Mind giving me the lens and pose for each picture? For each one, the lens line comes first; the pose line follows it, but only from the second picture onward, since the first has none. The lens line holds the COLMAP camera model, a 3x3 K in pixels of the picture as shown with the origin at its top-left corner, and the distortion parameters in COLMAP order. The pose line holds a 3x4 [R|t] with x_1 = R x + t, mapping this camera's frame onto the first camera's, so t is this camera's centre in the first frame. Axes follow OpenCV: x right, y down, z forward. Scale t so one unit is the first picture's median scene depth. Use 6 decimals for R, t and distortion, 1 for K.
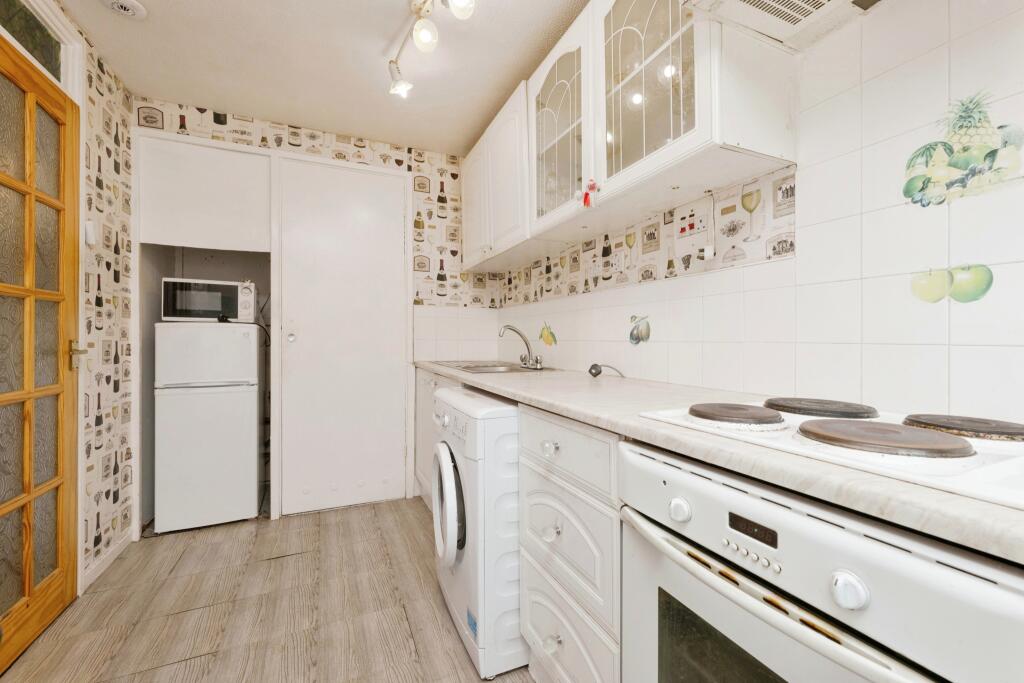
lens RADIAL K [[420.7, 0, 509.5], [0, 420.7, 339.1], [0, 0, 1]] dist [-0.007067, -0.000672]
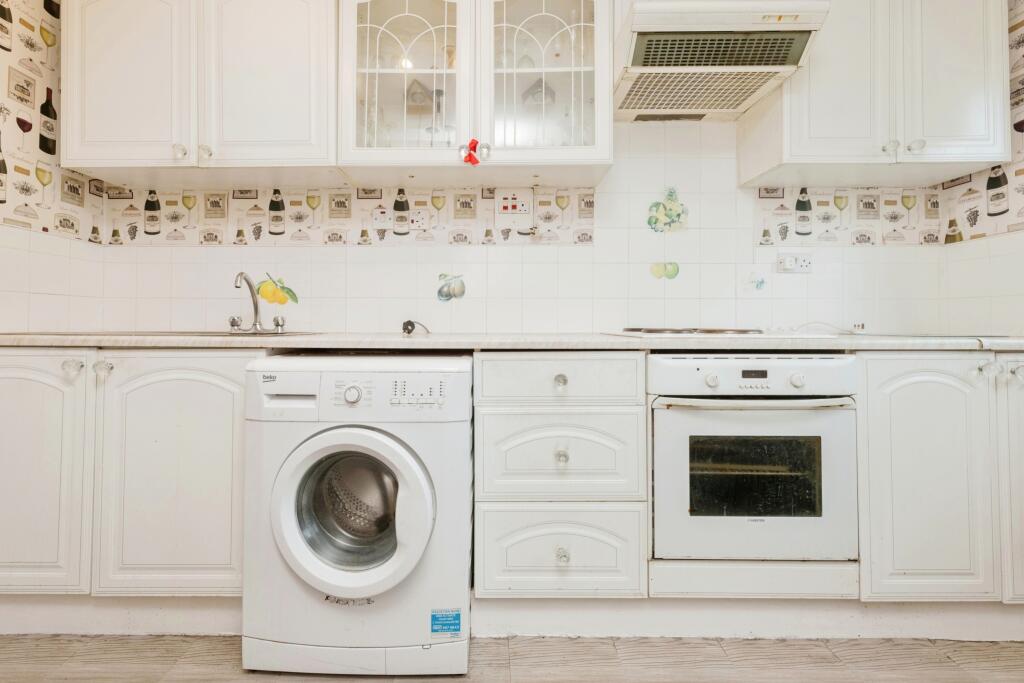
lens RADIAL K [[420.7, 0, 481.3], [0, 420.7, 322.1], [0, 0, 1]] dist [-0.007067, -0.000672]
pose [[0.412969, 0.012478, 0.910660, -0.655896], [-0.001299, 0.999913, -0.013112, 0.082810], [-0.910744, 0.004232, 0.412949, 0.490325]]
